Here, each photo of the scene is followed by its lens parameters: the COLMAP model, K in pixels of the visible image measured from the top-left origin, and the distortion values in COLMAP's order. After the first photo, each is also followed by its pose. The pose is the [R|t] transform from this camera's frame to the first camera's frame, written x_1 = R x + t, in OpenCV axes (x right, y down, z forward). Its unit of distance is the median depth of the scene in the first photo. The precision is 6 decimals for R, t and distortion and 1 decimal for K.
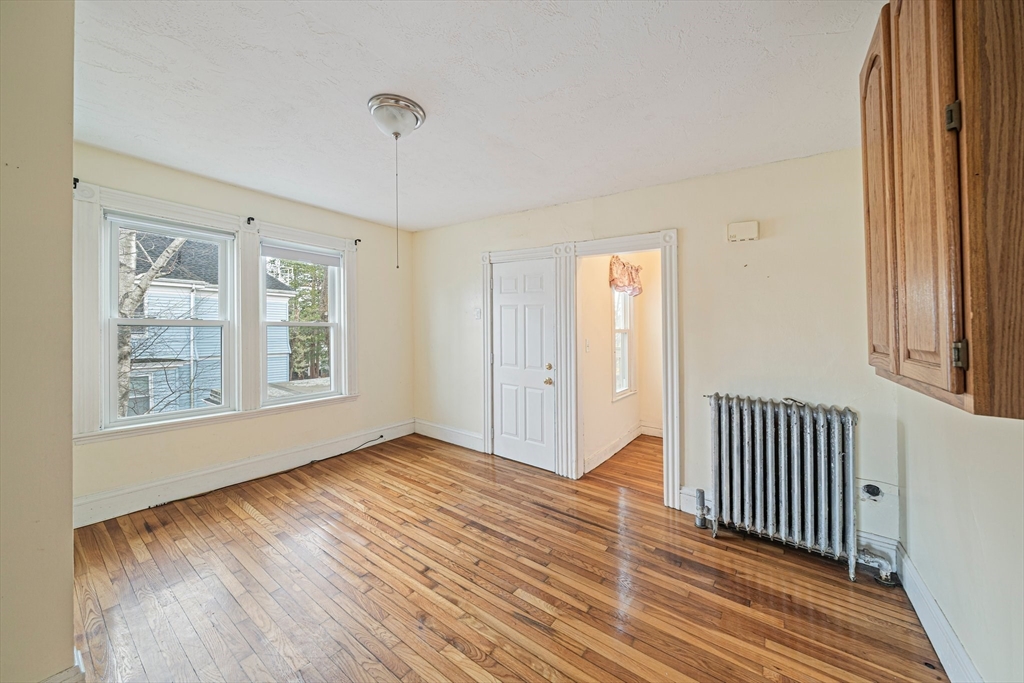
lens RADIAL K [[350.7, 0, 516.0], [0, 350.7, 339.9], [0, 0, 1]] dist [-0.006452, 0.000002]
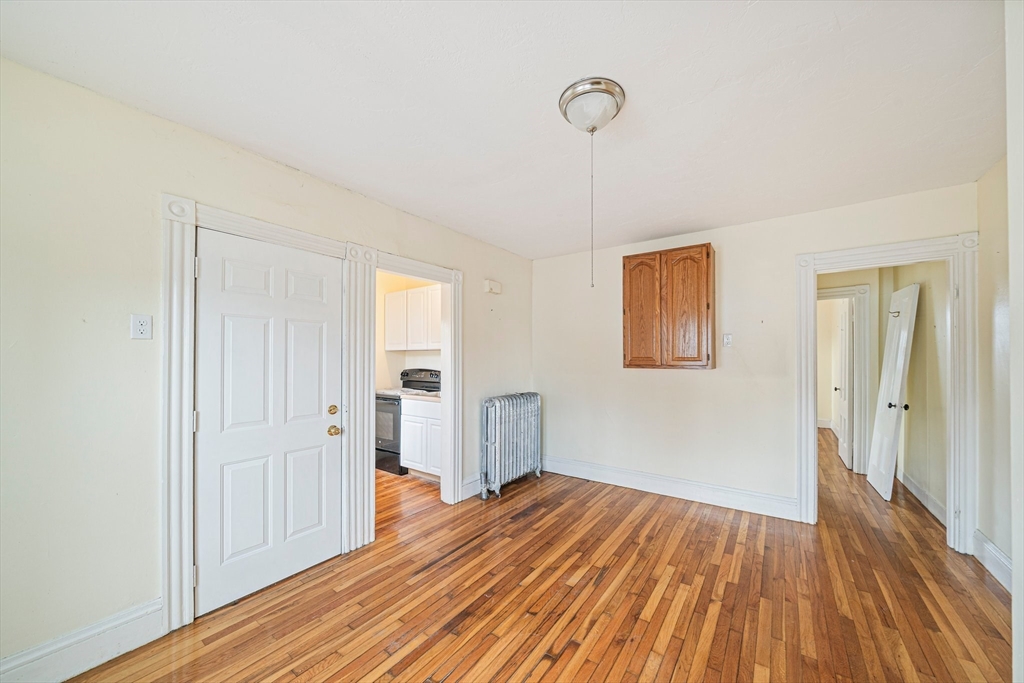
lens RADIAL K [[369.2, 0, 519.0], [0, 369.2, 352.9], [0, 0, 1]] dist [-0.007982, -0.000094]
pose [[0.005221, -0.017904, 0.999826, -0.911161], [0.043975, 0.998877, 0.017657, -0.049316], [-0.999019, 0.043875, 0.006003, 0.864600]]
